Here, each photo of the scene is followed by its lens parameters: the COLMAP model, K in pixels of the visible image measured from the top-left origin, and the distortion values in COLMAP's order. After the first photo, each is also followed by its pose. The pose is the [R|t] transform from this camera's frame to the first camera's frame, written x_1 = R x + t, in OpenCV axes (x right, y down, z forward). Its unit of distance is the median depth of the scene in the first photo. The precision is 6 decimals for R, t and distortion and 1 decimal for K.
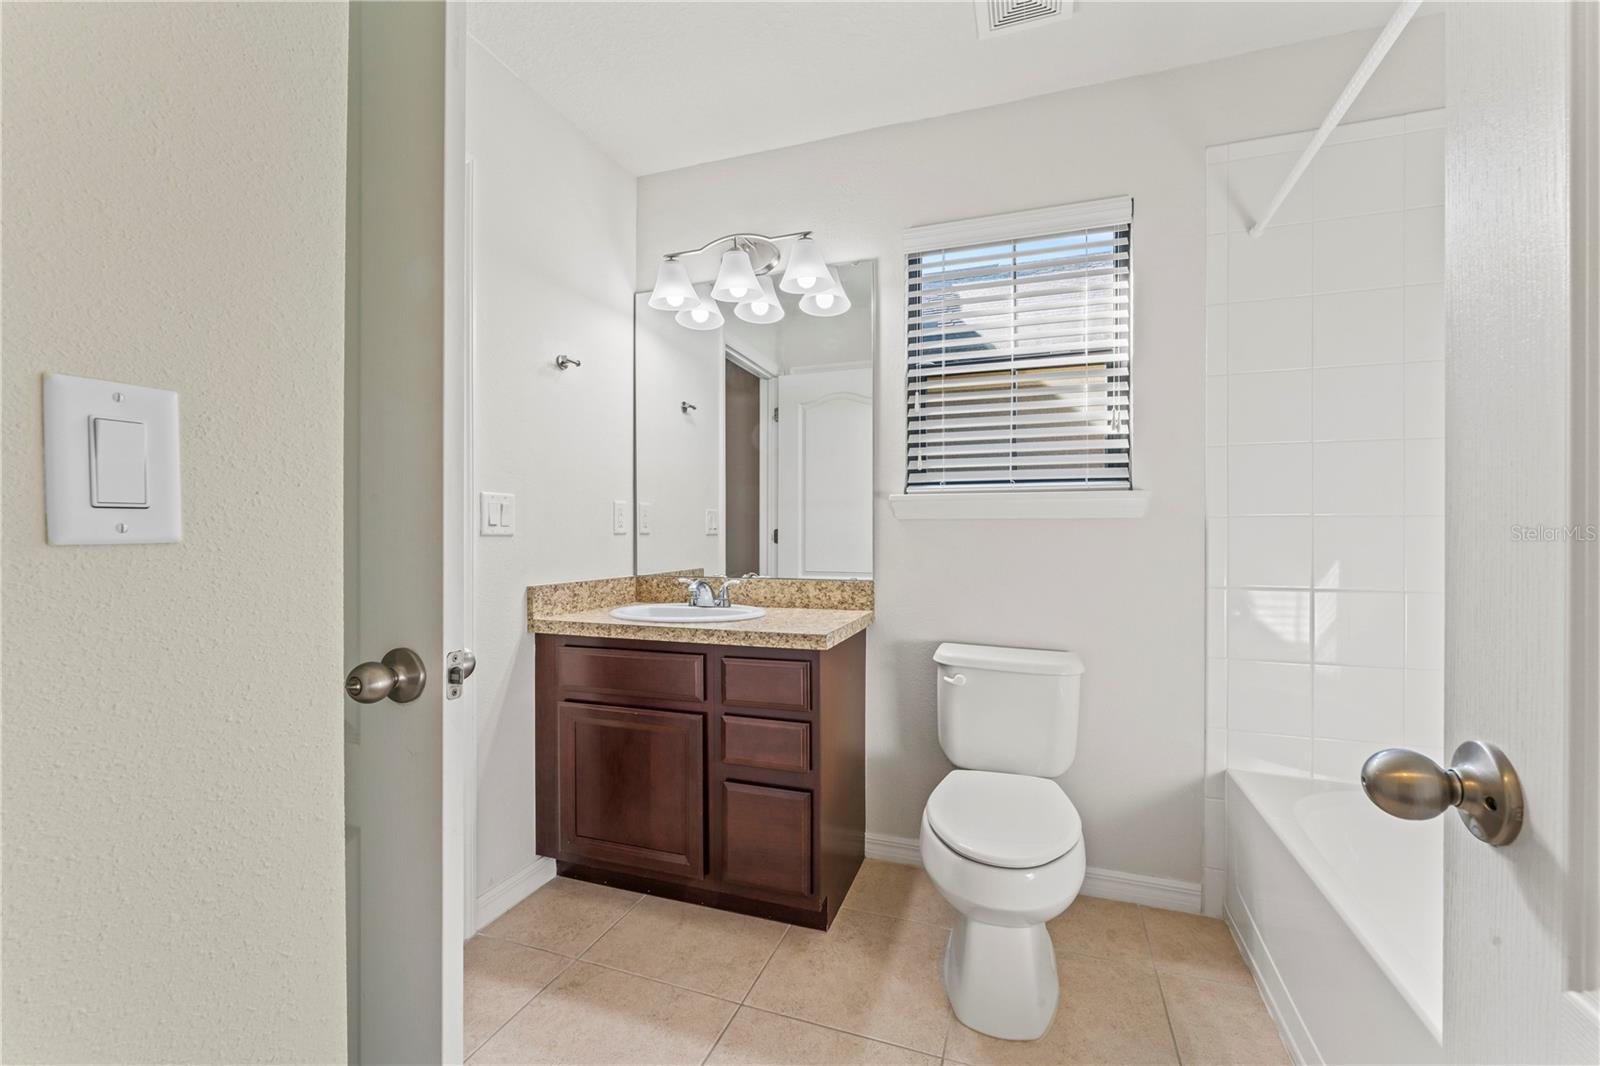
lens RADIAL K [[639.2, 0, 794.4], [0, 639.2, 542.2], [0, 0, 1]] dist [-0.011813, 0.001021]
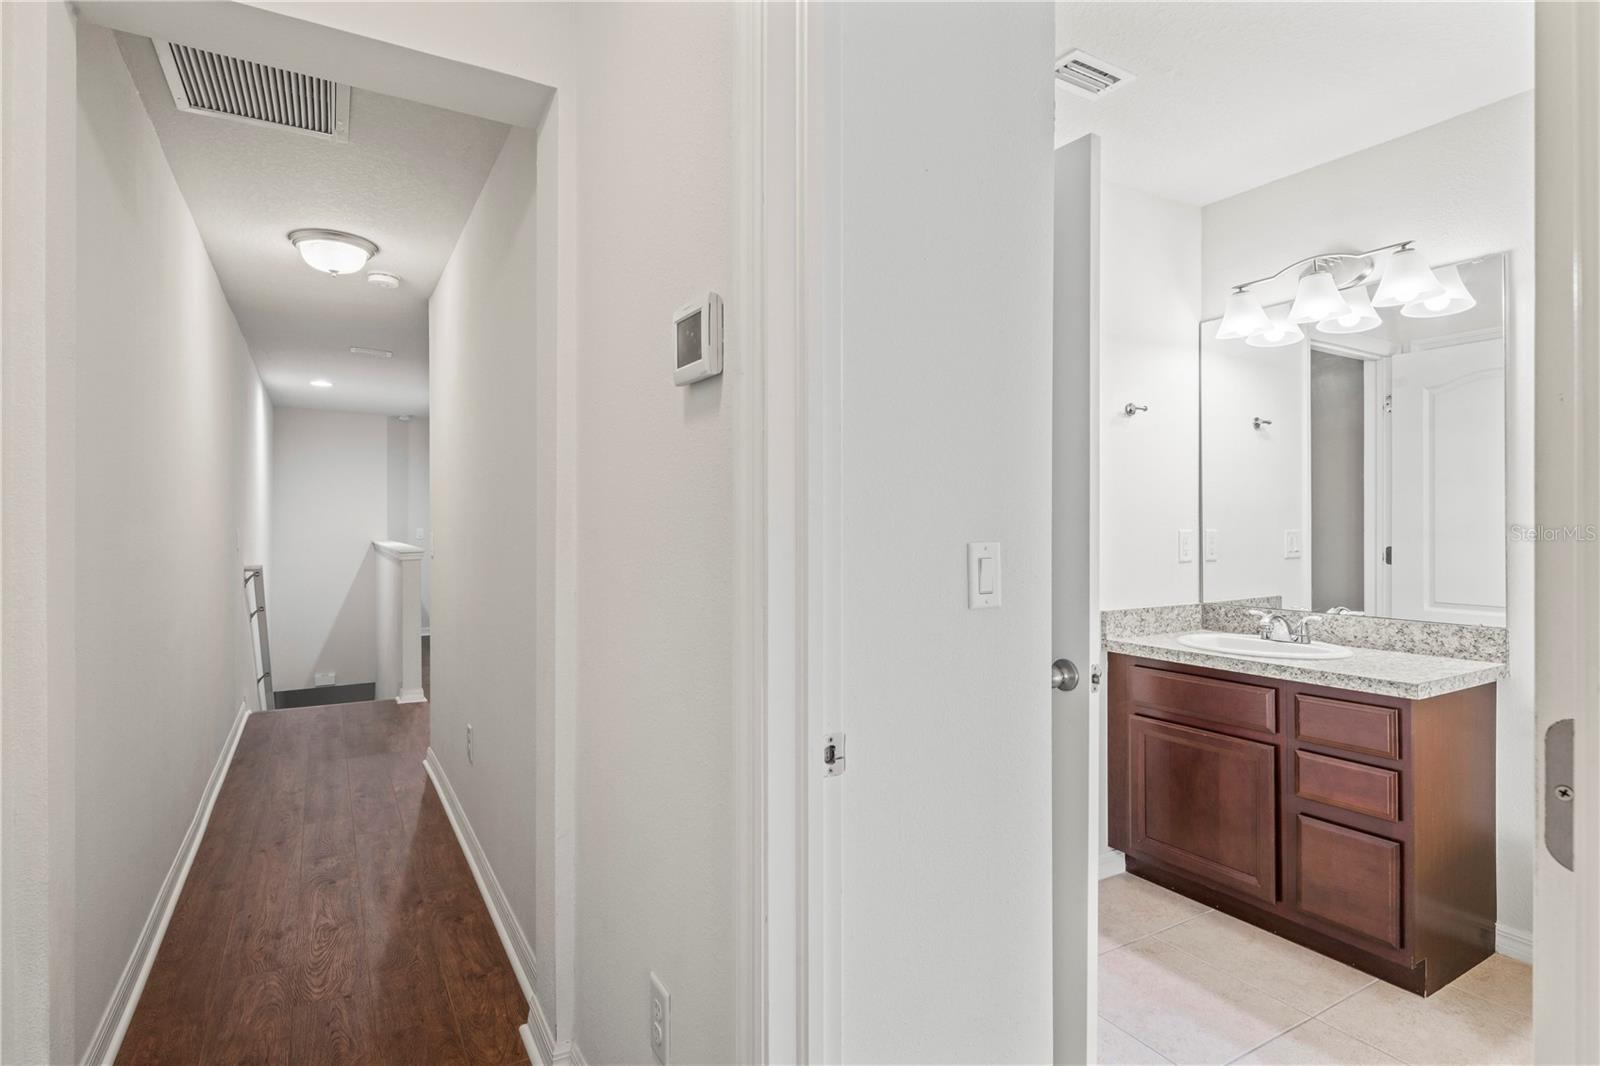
lens RADIAL K [[799.8, 0, 801.8], [0, 799.8, 526.3], [0, 0, 1]] dist [0.004221, -0.001015]
pose [[0.768763, -0.001583, -0.639532, 0.091399], [-0.002462, 0.999982, -0.005435, -0.073689], [0.639529, 0.005753, 0.768745, -0.459477]]
